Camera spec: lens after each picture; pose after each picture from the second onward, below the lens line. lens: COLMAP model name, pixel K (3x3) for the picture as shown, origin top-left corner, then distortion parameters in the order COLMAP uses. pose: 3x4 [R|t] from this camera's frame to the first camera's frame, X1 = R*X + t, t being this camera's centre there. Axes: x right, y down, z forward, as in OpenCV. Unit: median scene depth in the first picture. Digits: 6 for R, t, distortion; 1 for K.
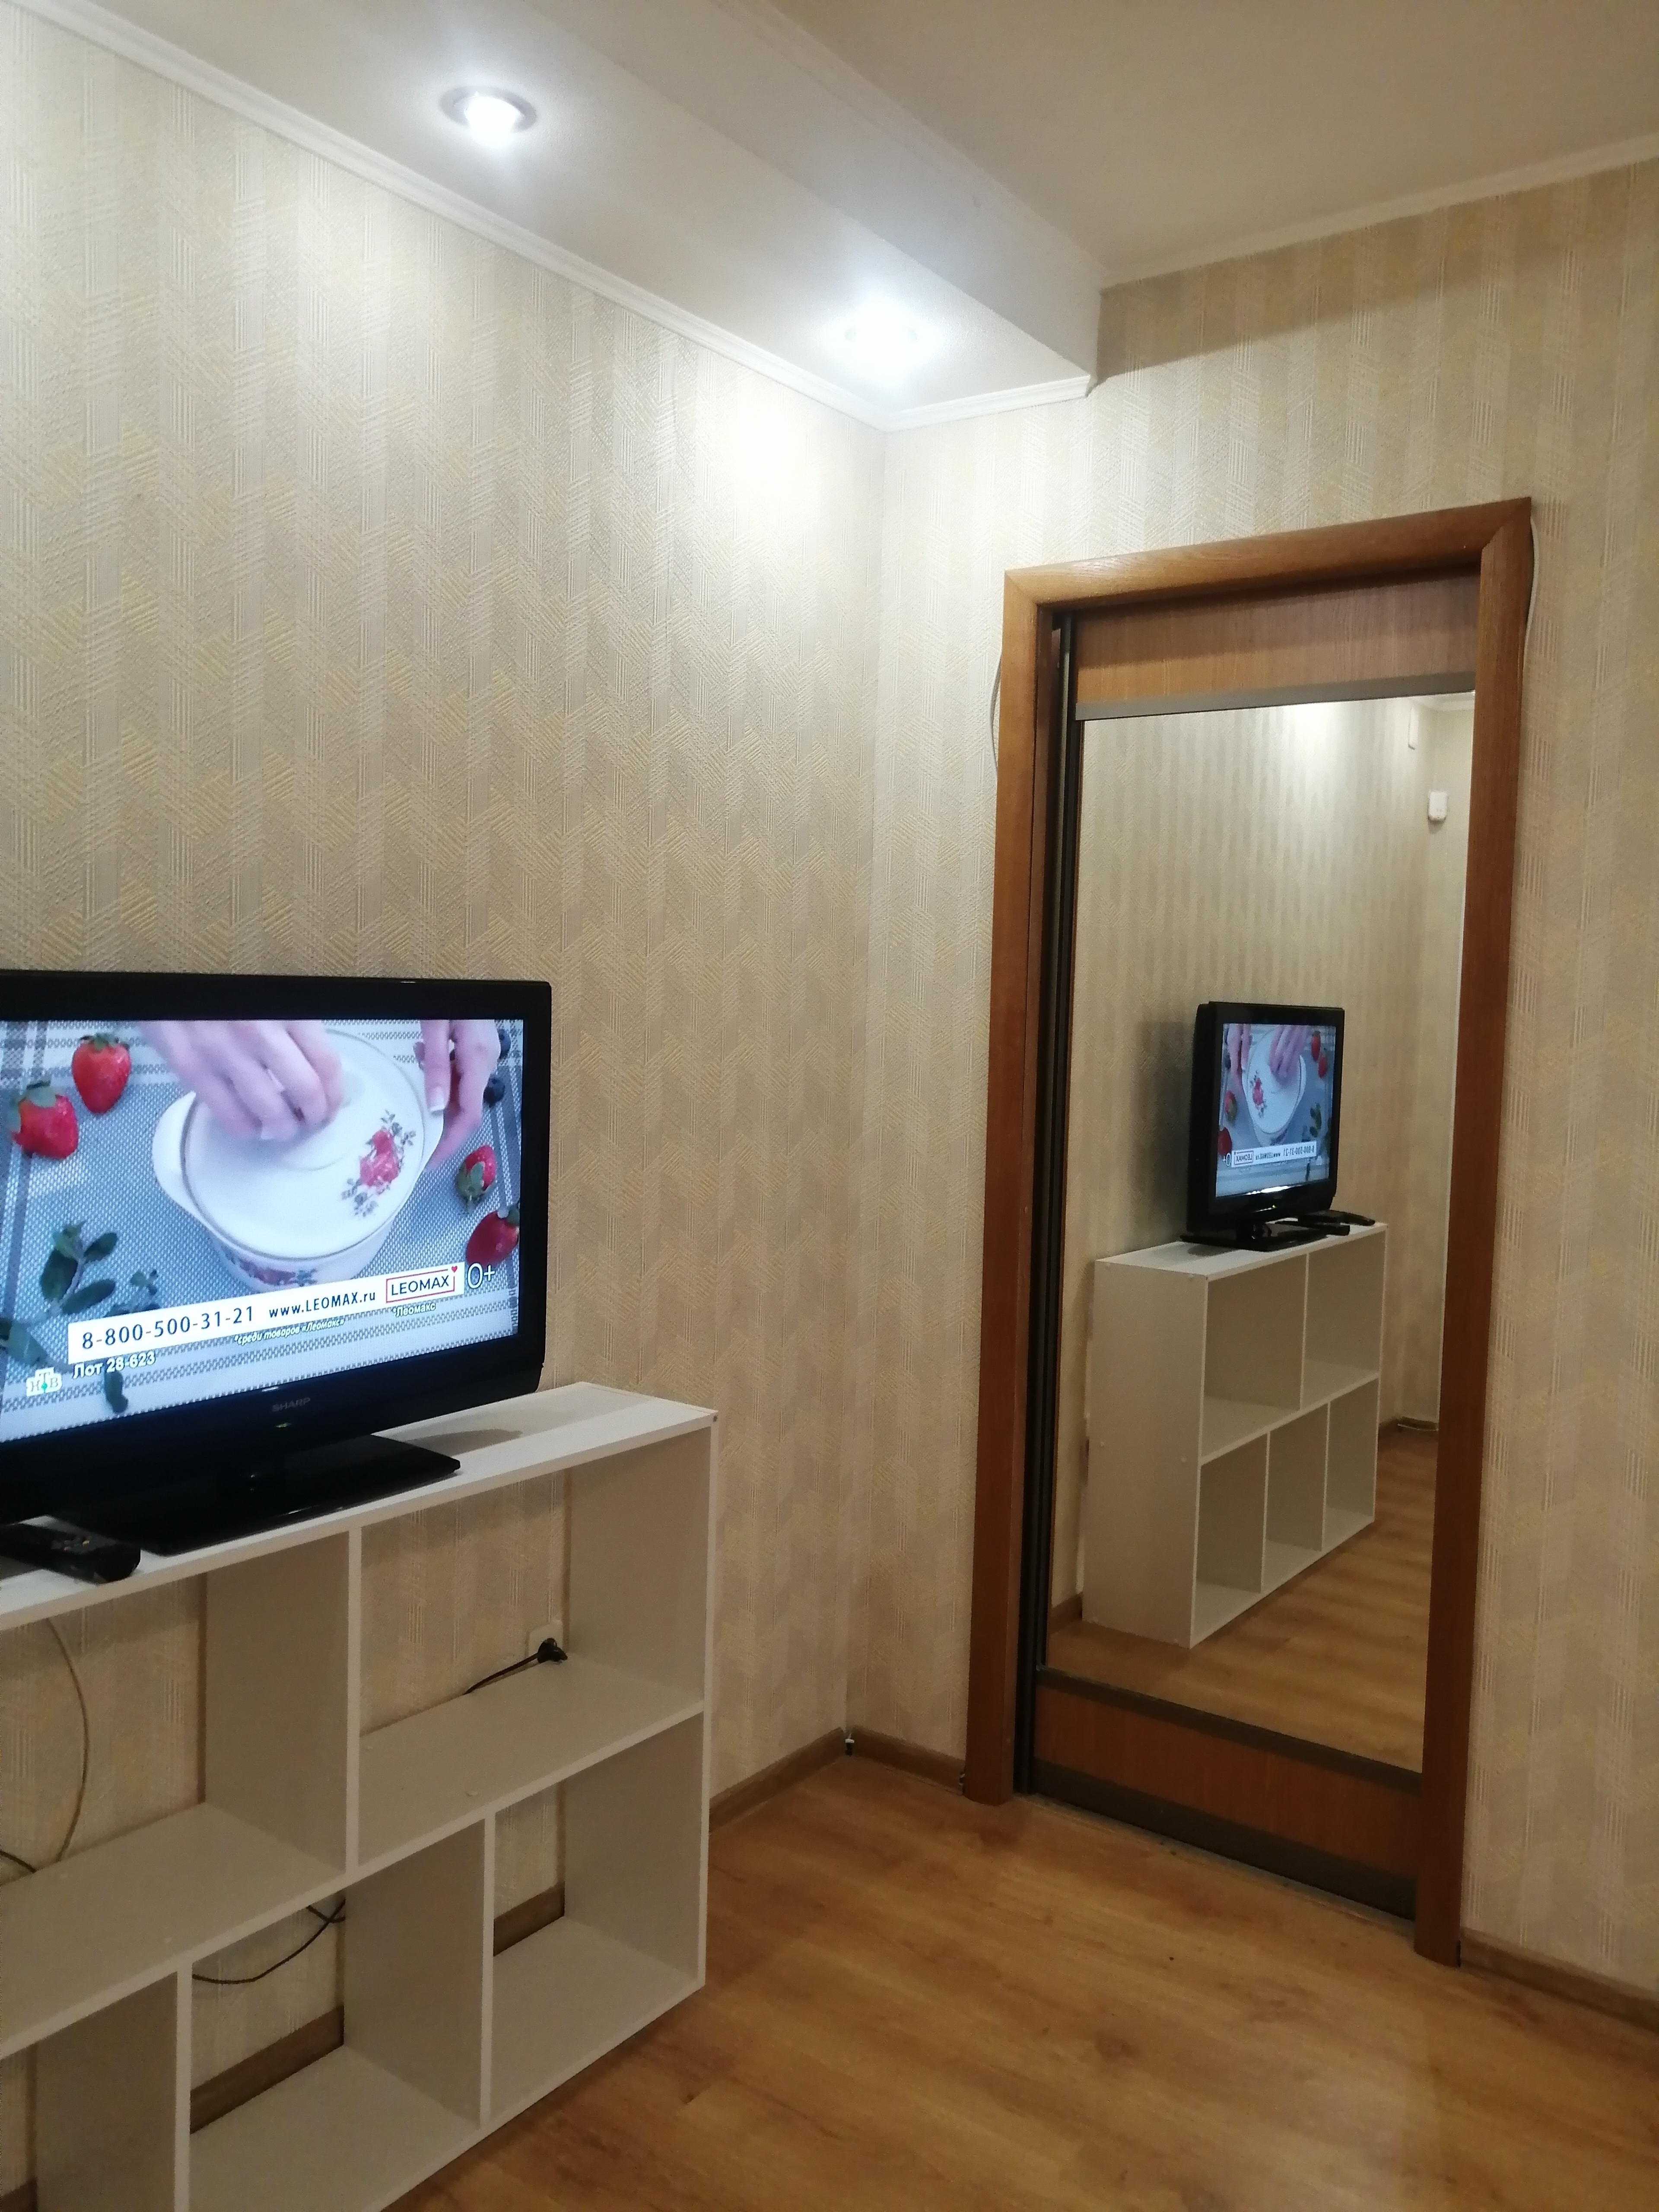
lens RADIAL K [[1732.0, 0, 829.5], [0, 1732.0, 1106.0], [0, 0, 1]] dist [0.006760, 0.005564]
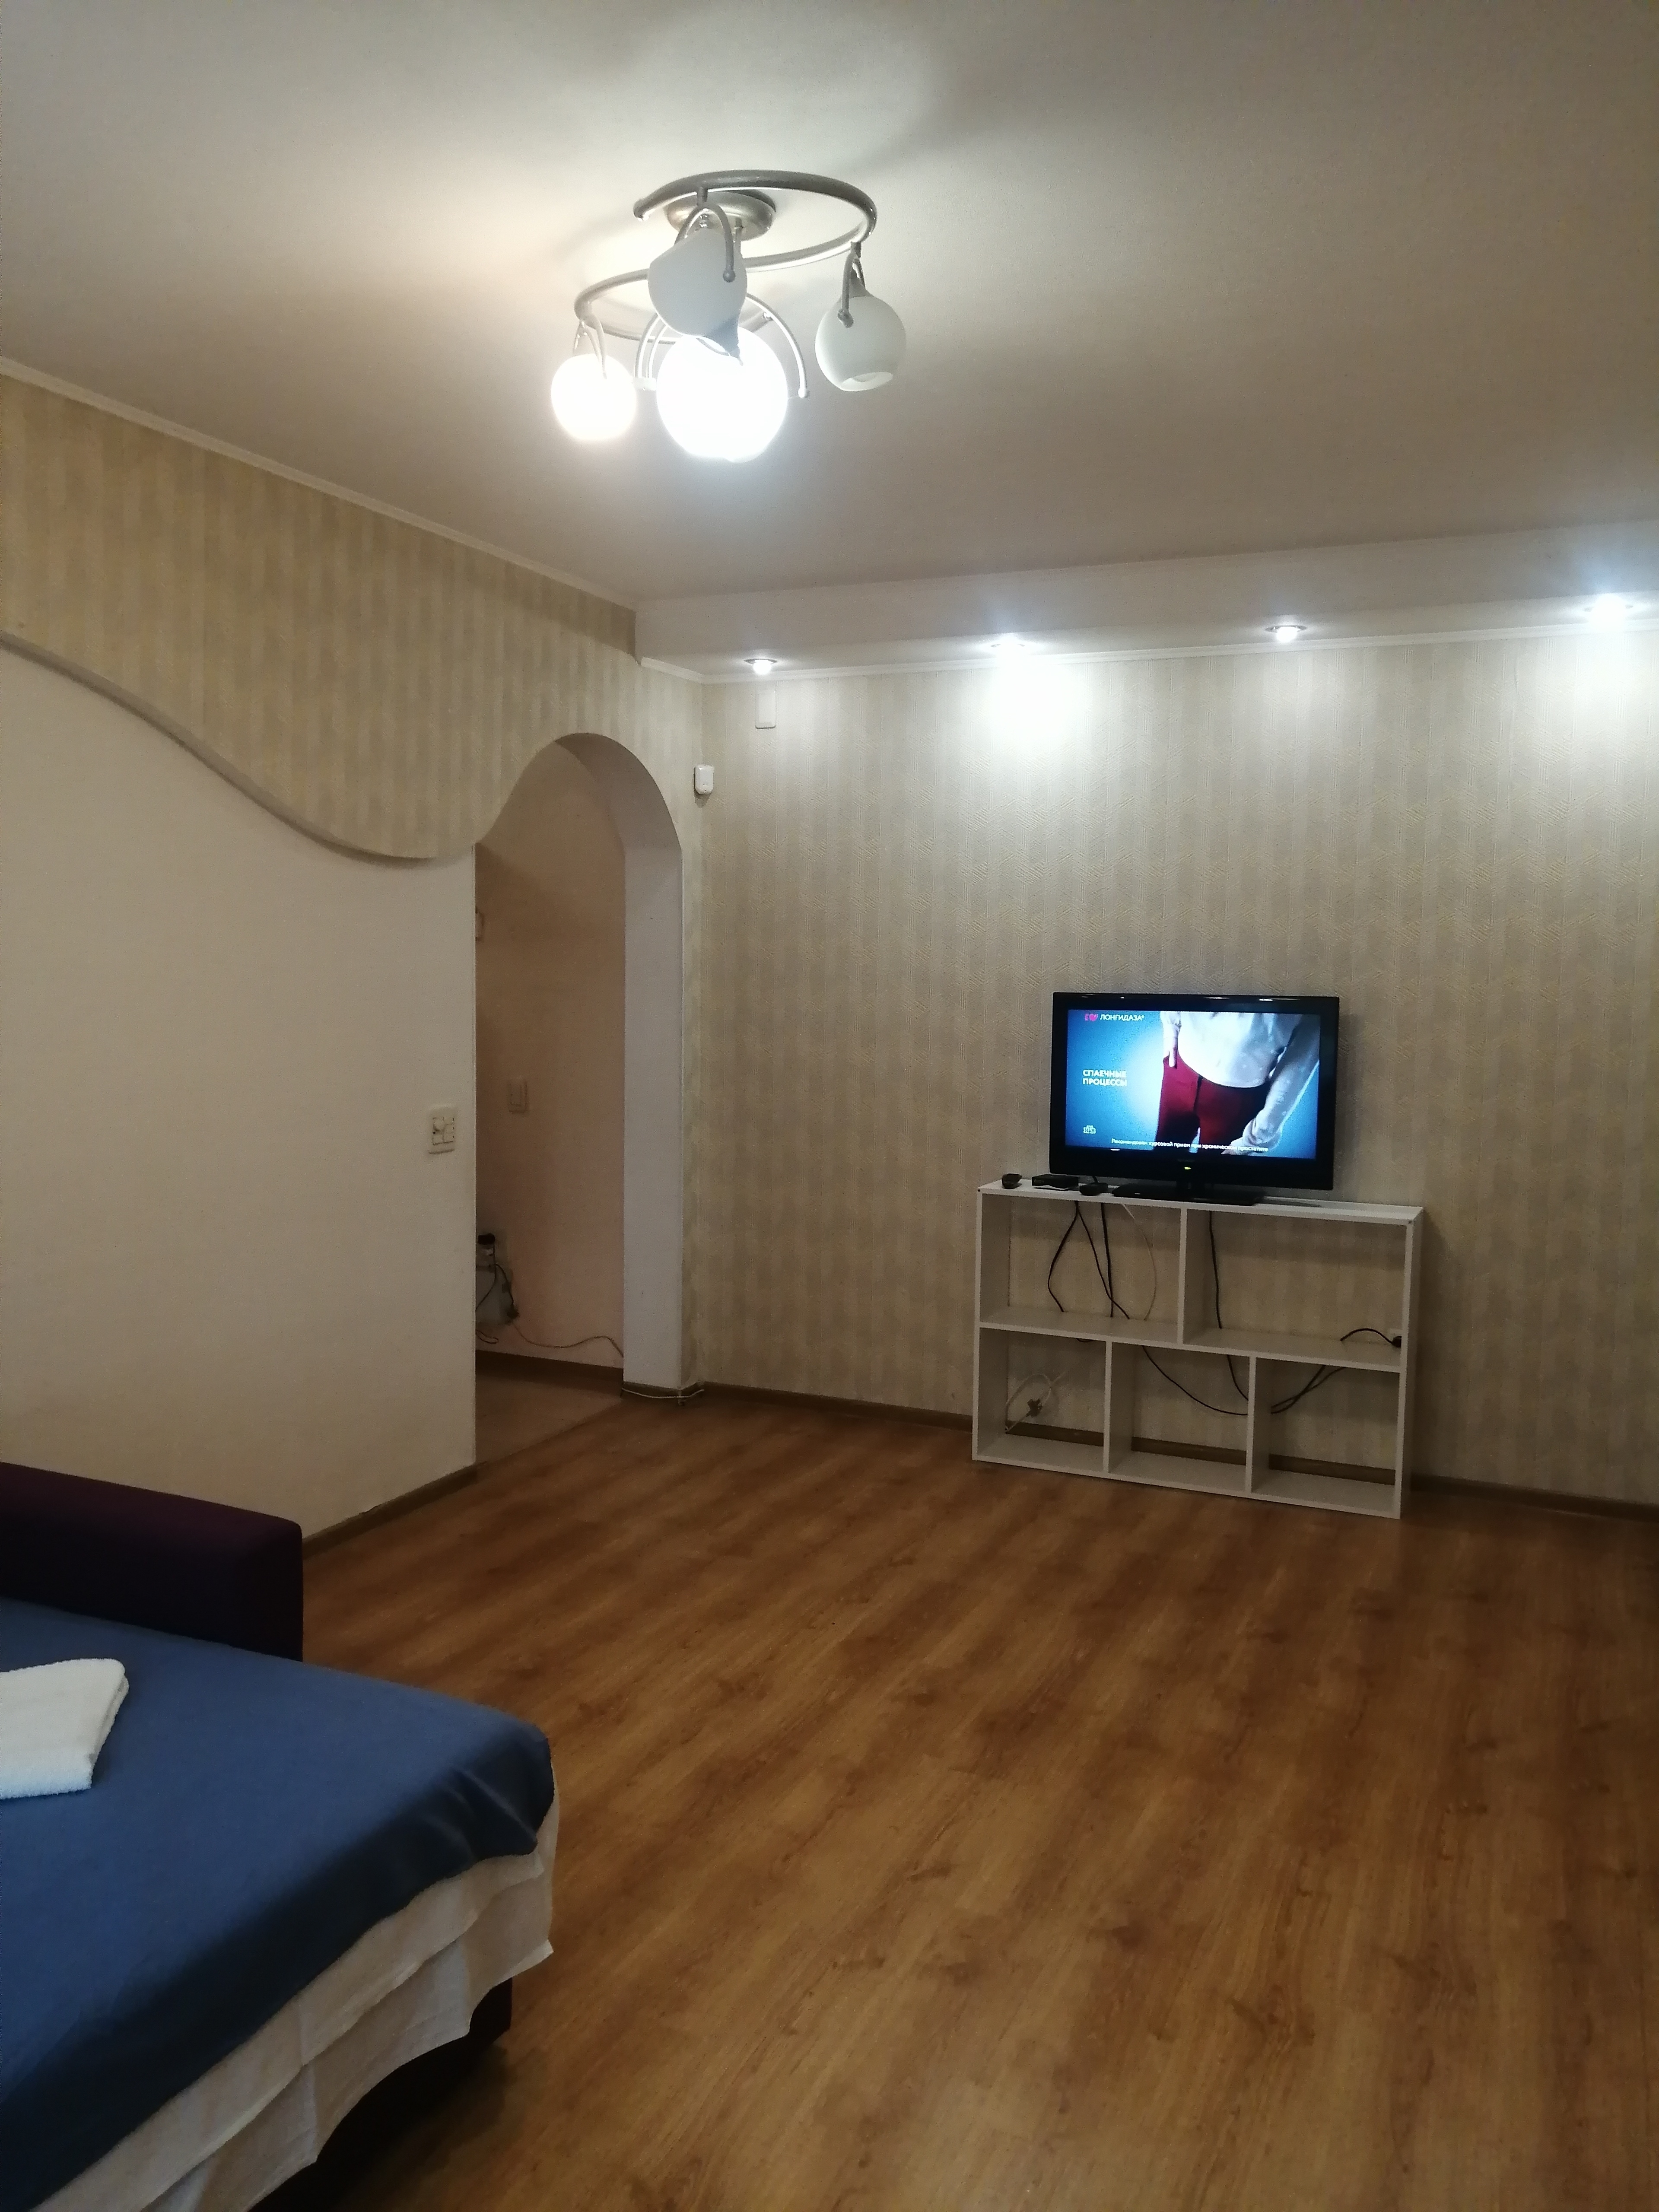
lens RADIAL K [[1732.0, 0, 829.5], [0, 1732.0, 1106.0], [0, 0, 1]] dist [0.006760, 0.005564]
pose [[0.186149, 0.055079, -0.980976, 1.621373], [-0.071213, 0.996558, 0.042440, 0.015742], [0.979937, 0.061958, 0.189431, -0.013526]]
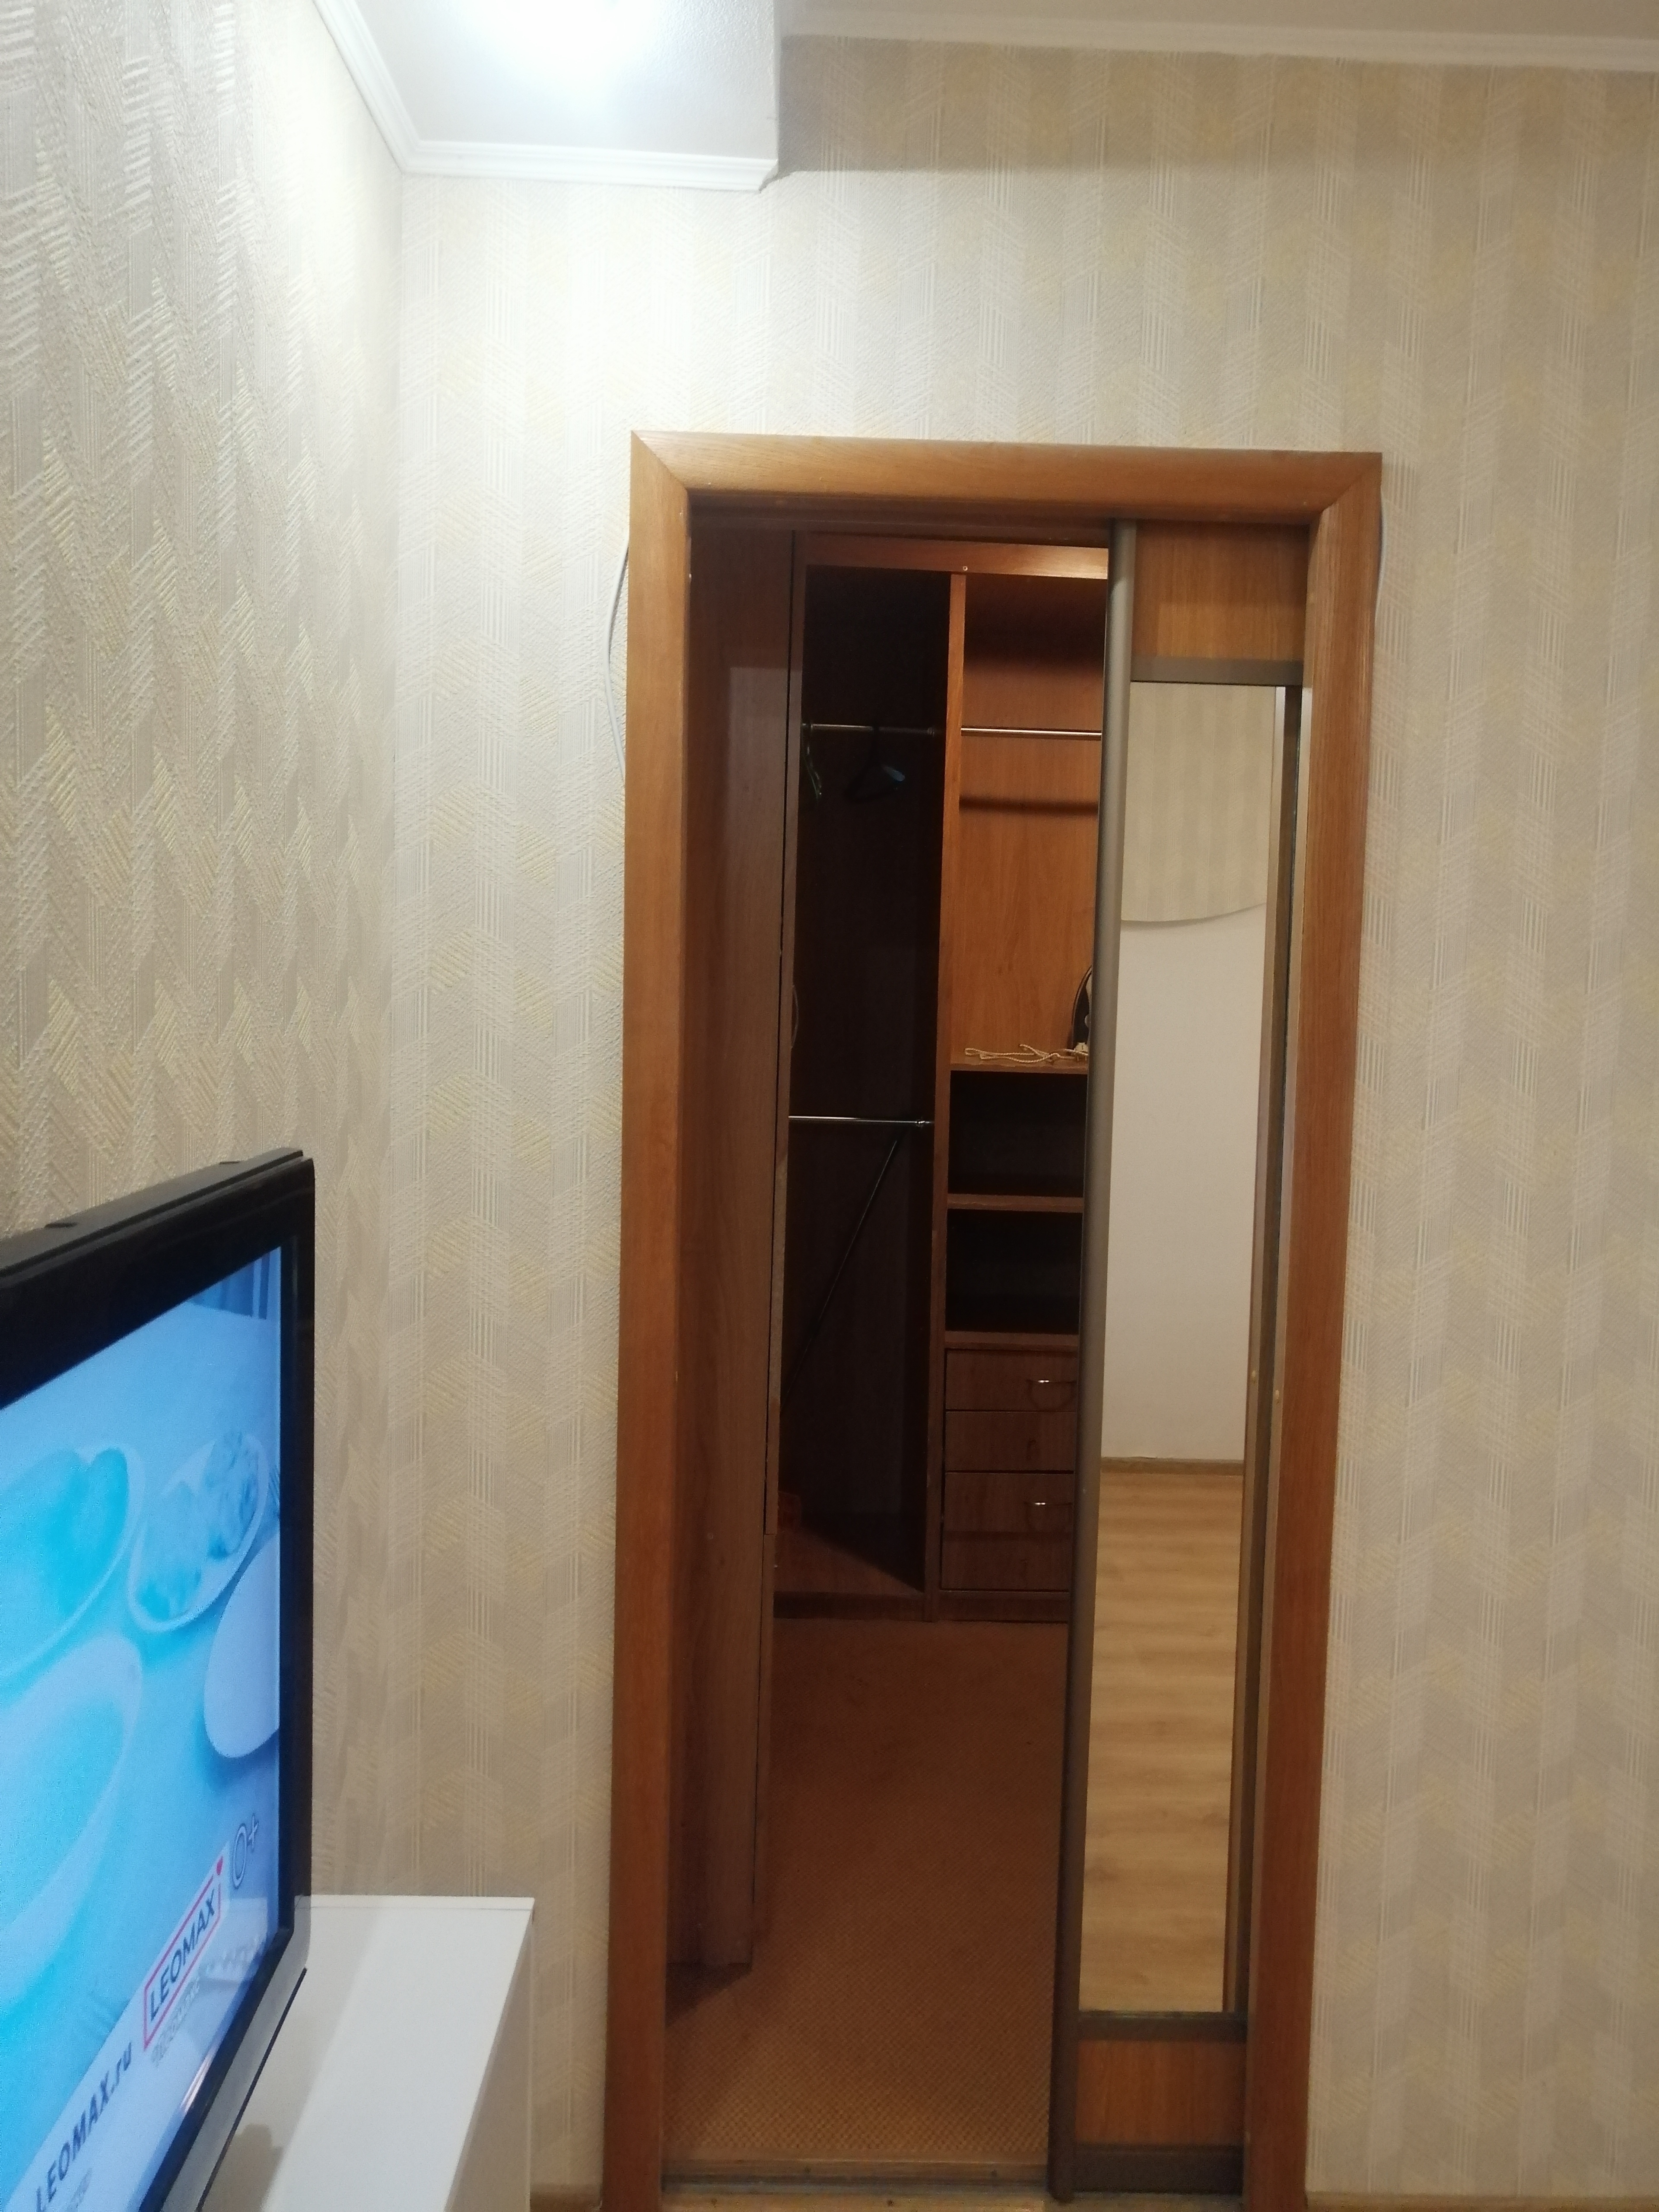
lens RADIAL K [[1794.7, 0, 826.1], [0, 1794.7, 1097.4], [0, 0, 1]] dist [0.007720, 0.012691]
pose [[0.794195, -0.055103, 0.605160, -0.309276], [0.036665, 0.998411, 0.042793, -0.092537], [-0.606556, -0.011798, 0.794953, 0.464904]]
